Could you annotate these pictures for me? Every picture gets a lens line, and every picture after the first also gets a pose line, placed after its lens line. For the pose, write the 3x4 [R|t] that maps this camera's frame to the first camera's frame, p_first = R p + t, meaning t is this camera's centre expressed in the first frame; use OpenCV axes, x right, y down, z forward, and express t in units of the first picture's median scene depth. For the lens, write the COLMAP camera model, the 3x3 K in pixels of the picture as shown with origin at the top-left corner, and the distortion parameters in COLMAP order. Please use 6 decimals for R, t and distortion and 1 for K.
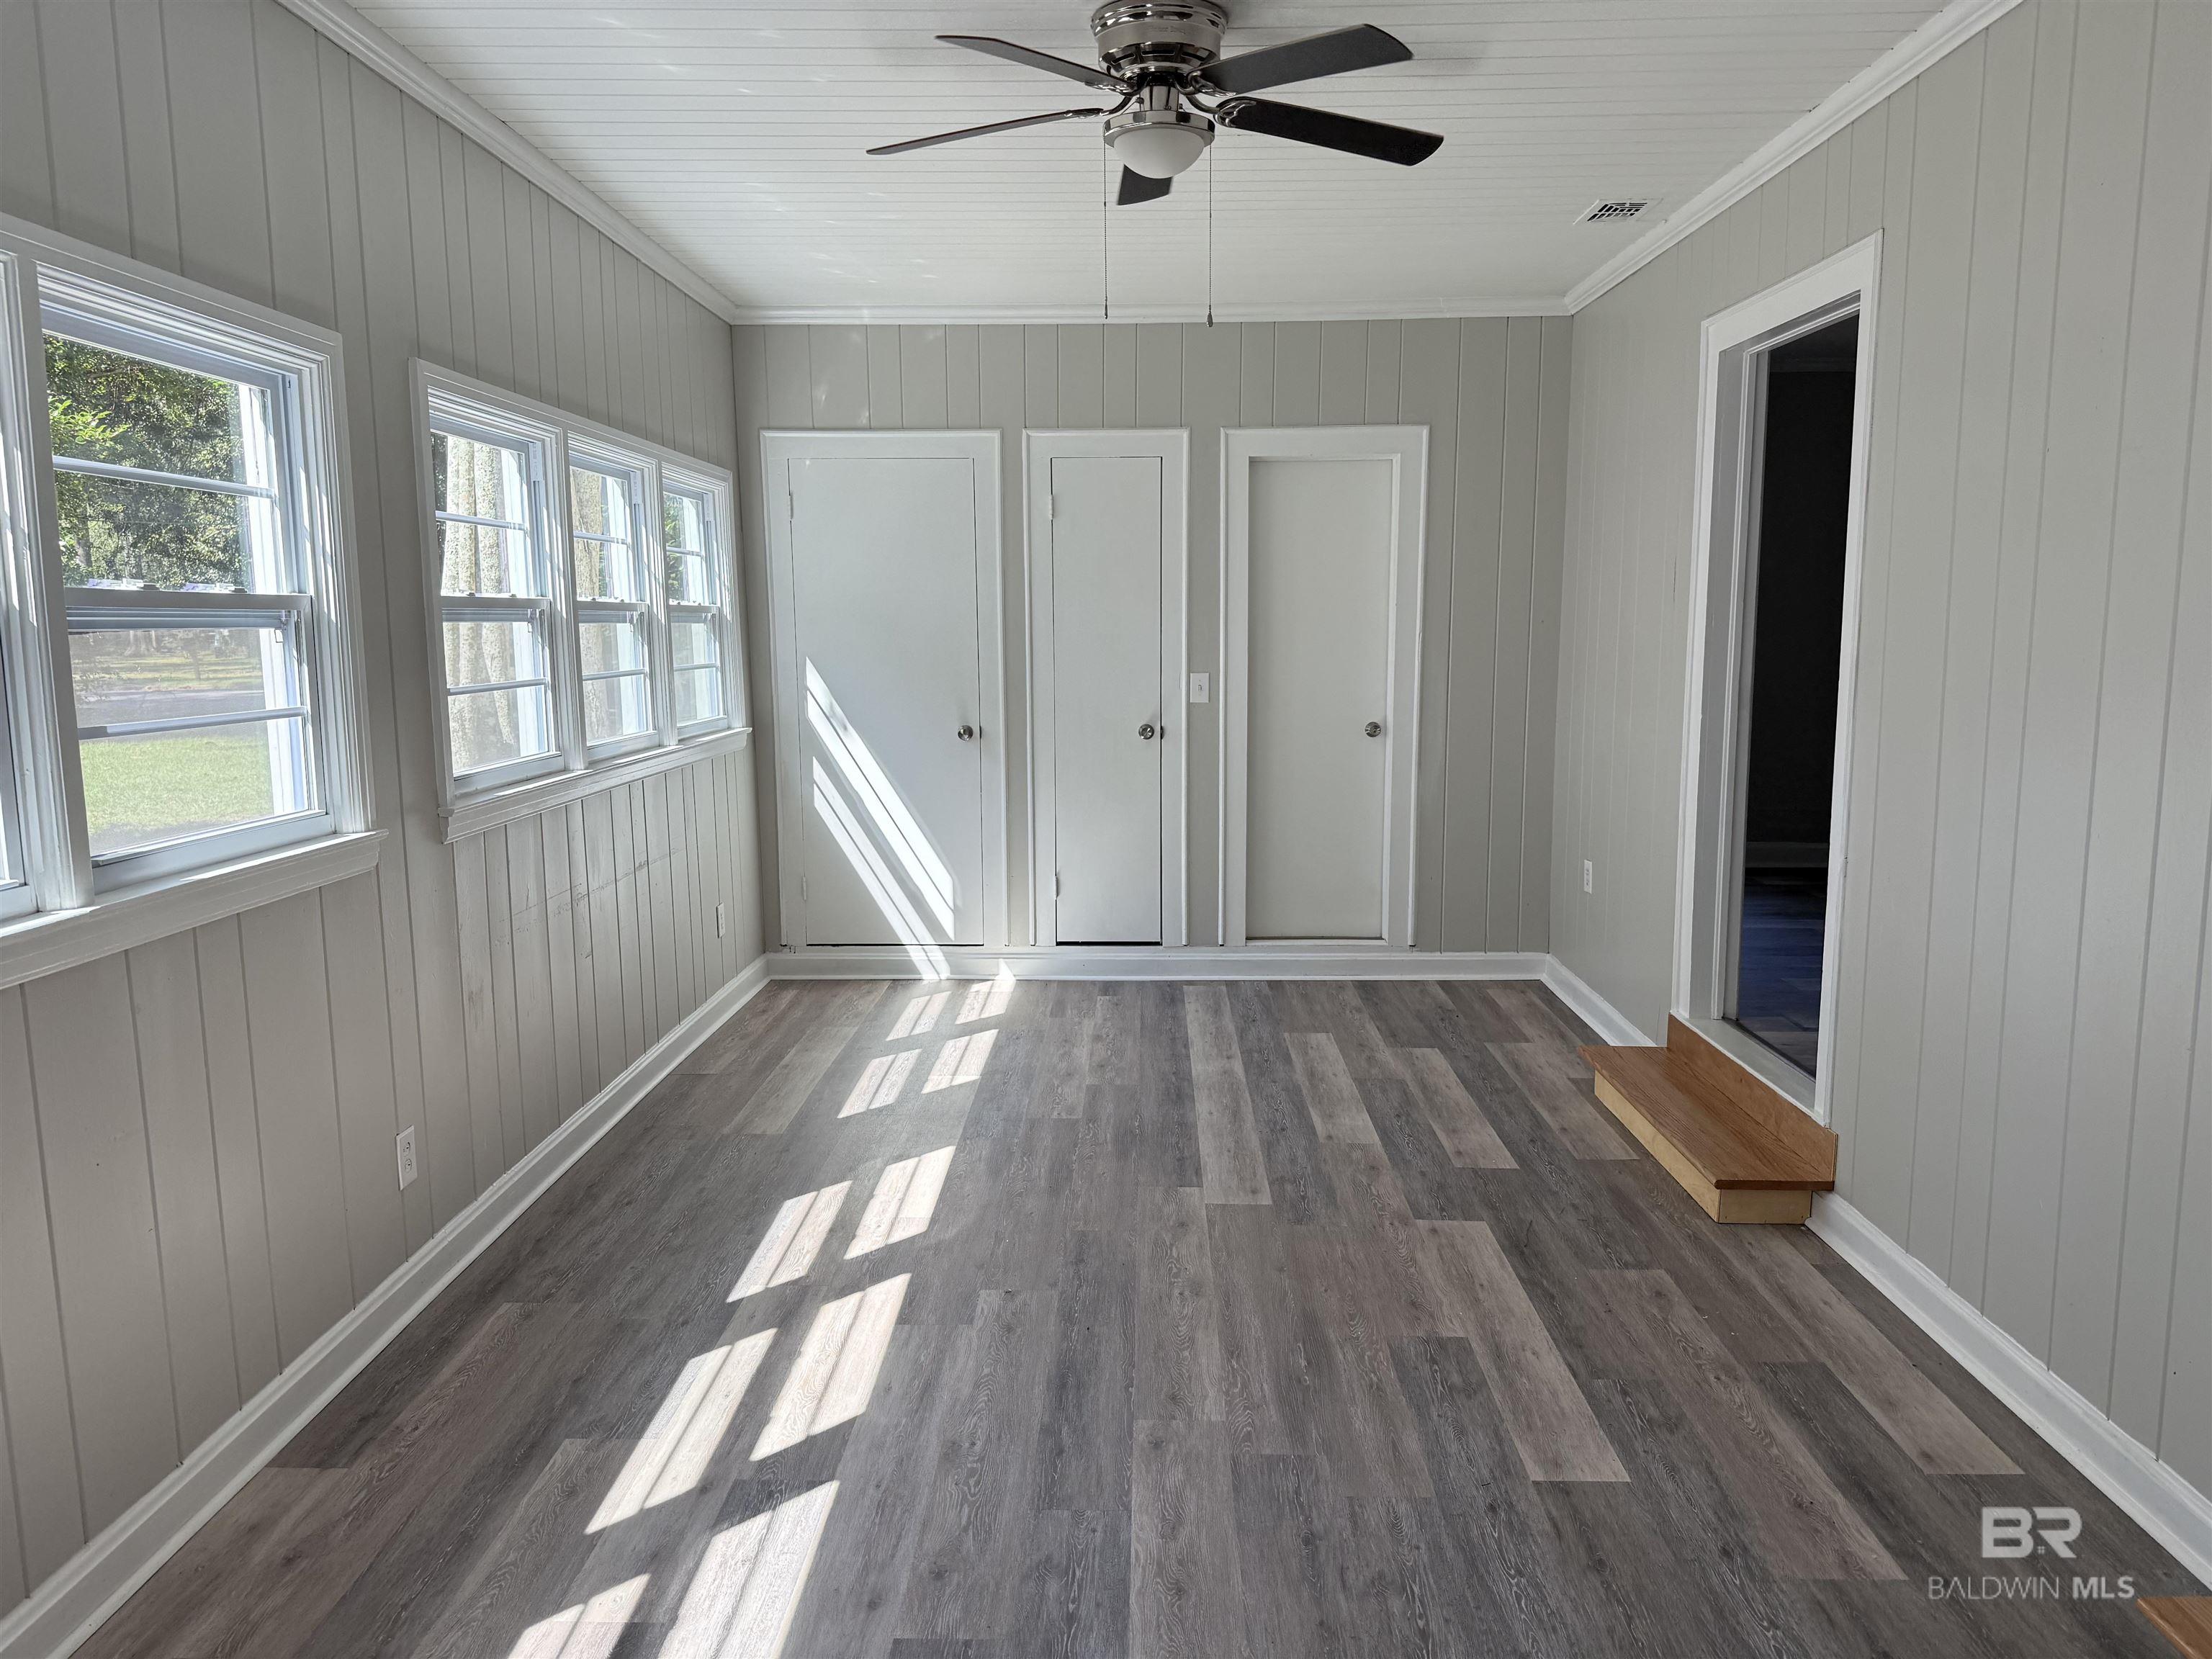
lens RADIAL K [[1563.6, 0, 1093.6], [0, 1563.6, 837.4], [0, 0, 1]] dist [0.023785, -0.030176]
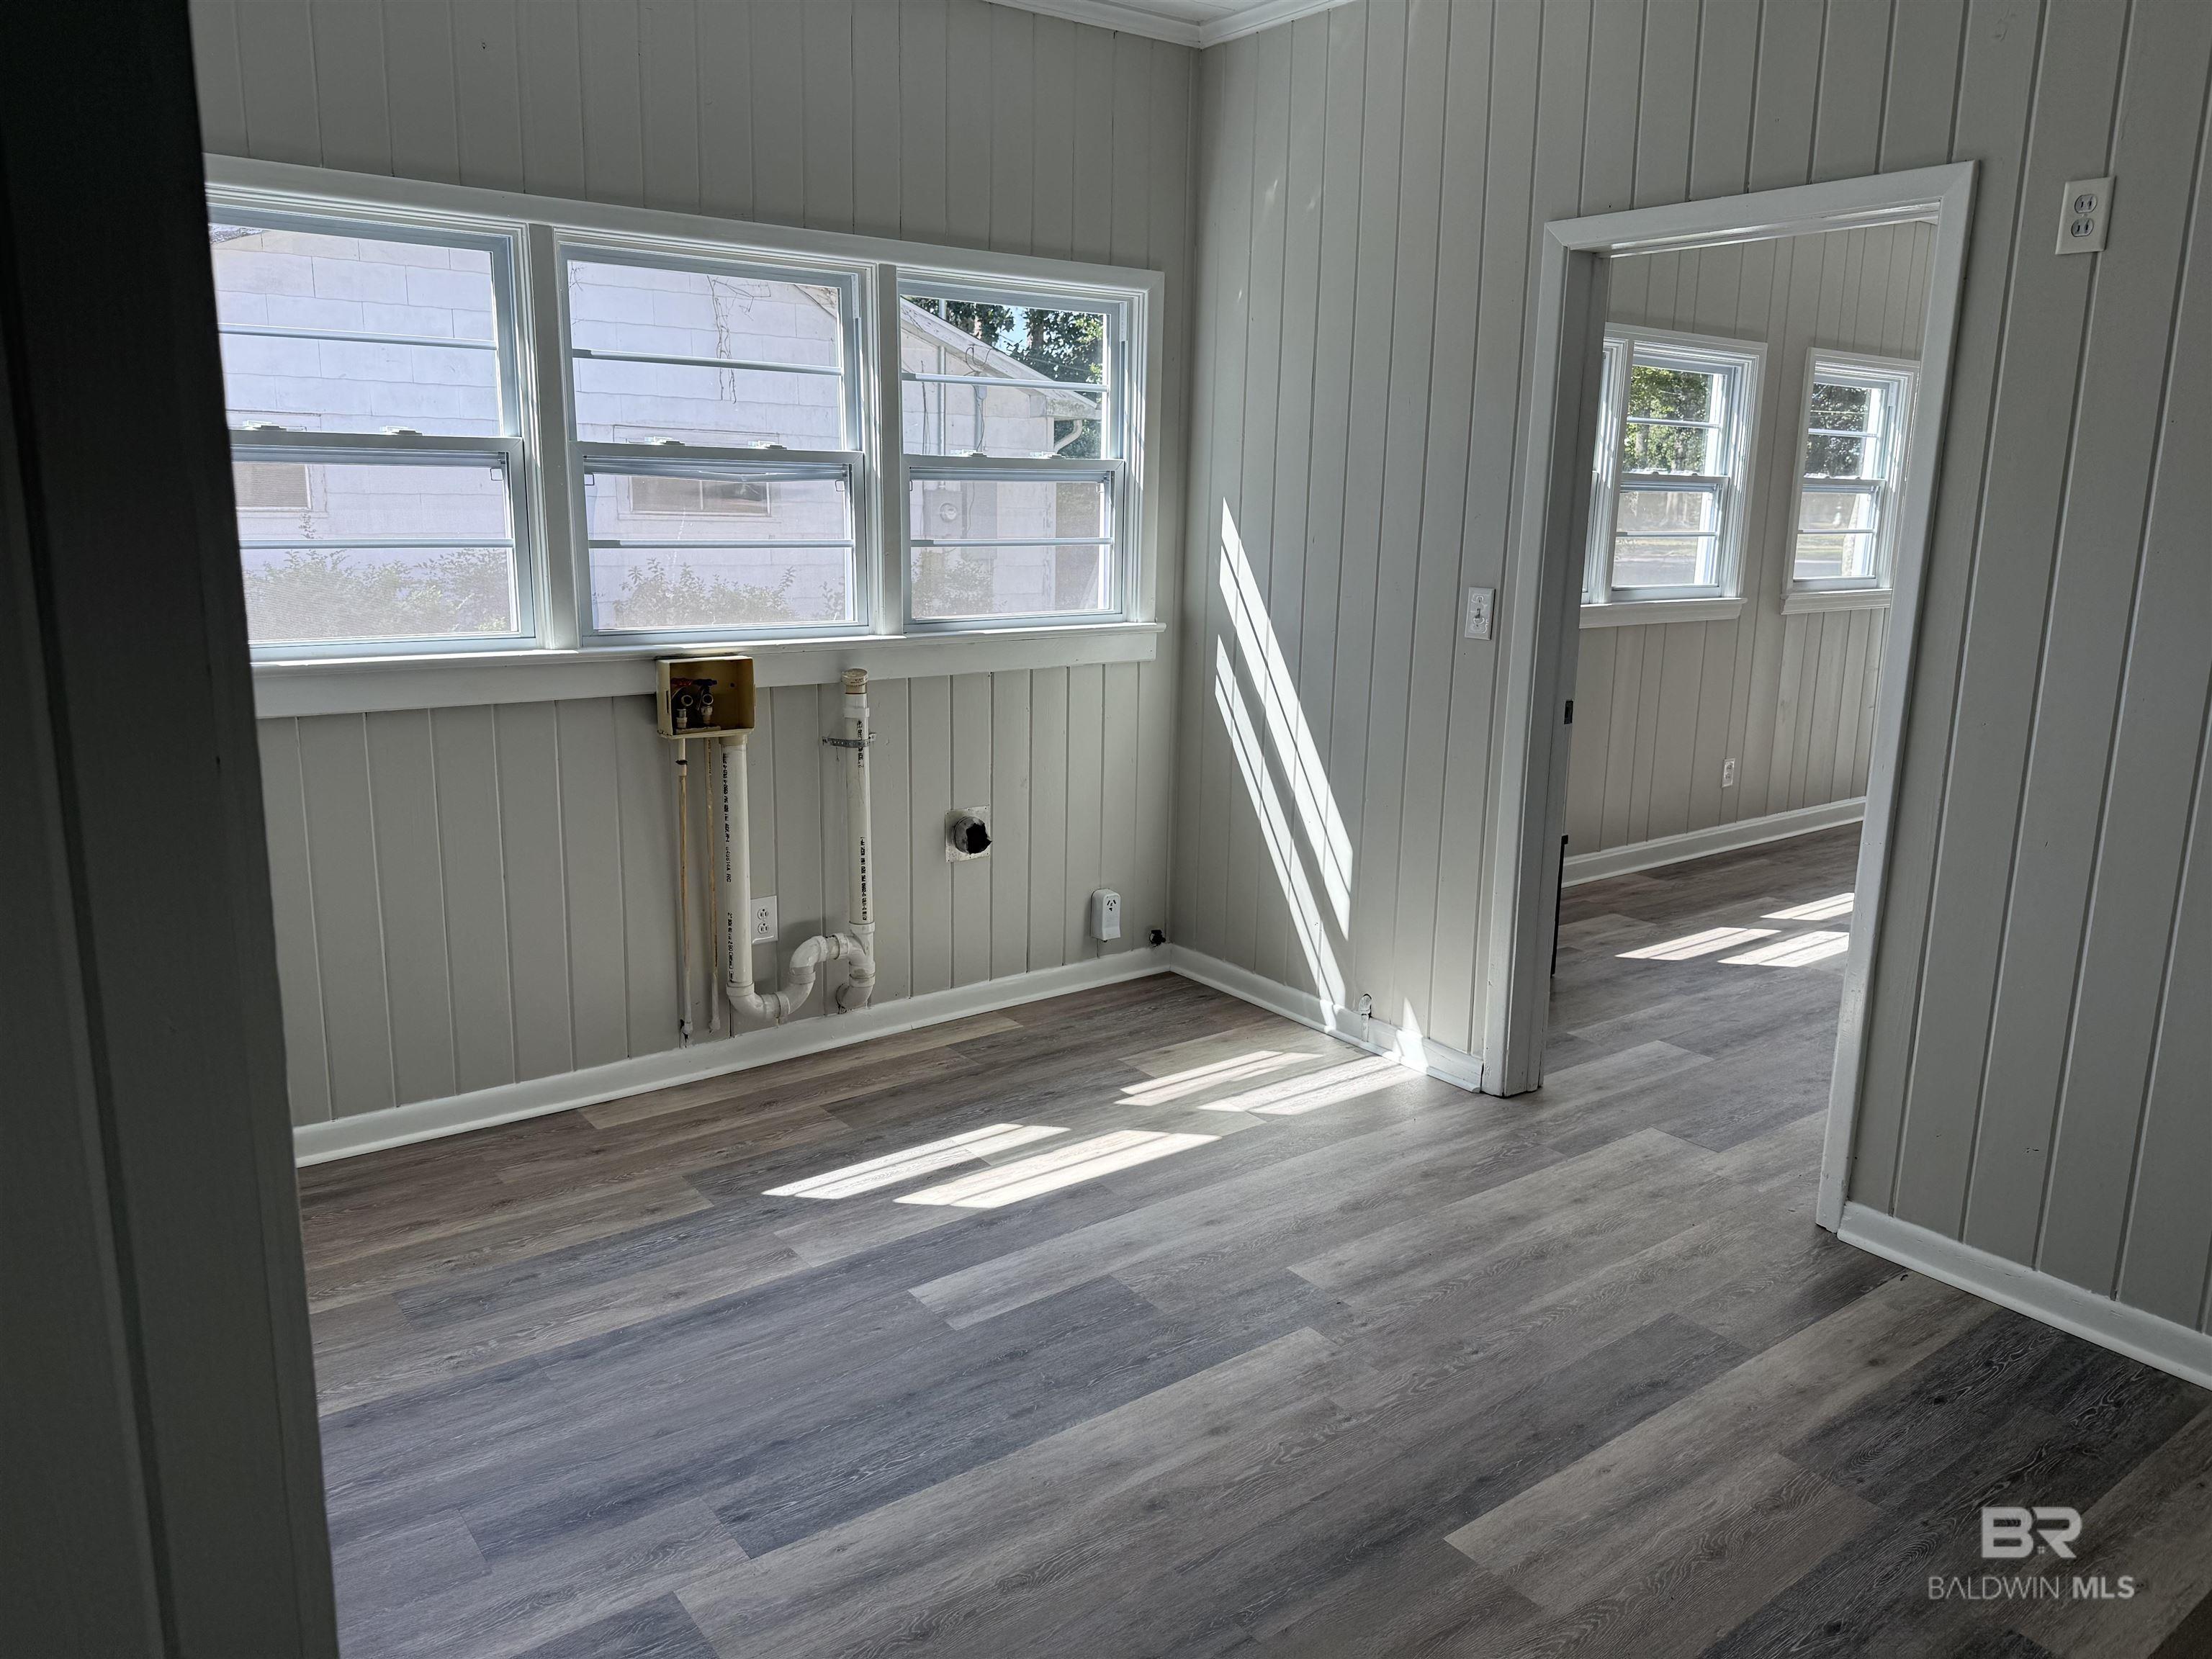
lens RADIAL K [[1563.6, 0, 1099.2], [0, 1563.6, 820.4], [0, 0, 1]] dist [0.023785, -0.030176]
pose [[0.629353, 0.178990, -0.756225, 0.599983], [-0.131022, 0.983623, 0.123772, 0.138112], [0.765994, 0.021186, 0.642498, -0.913752]]
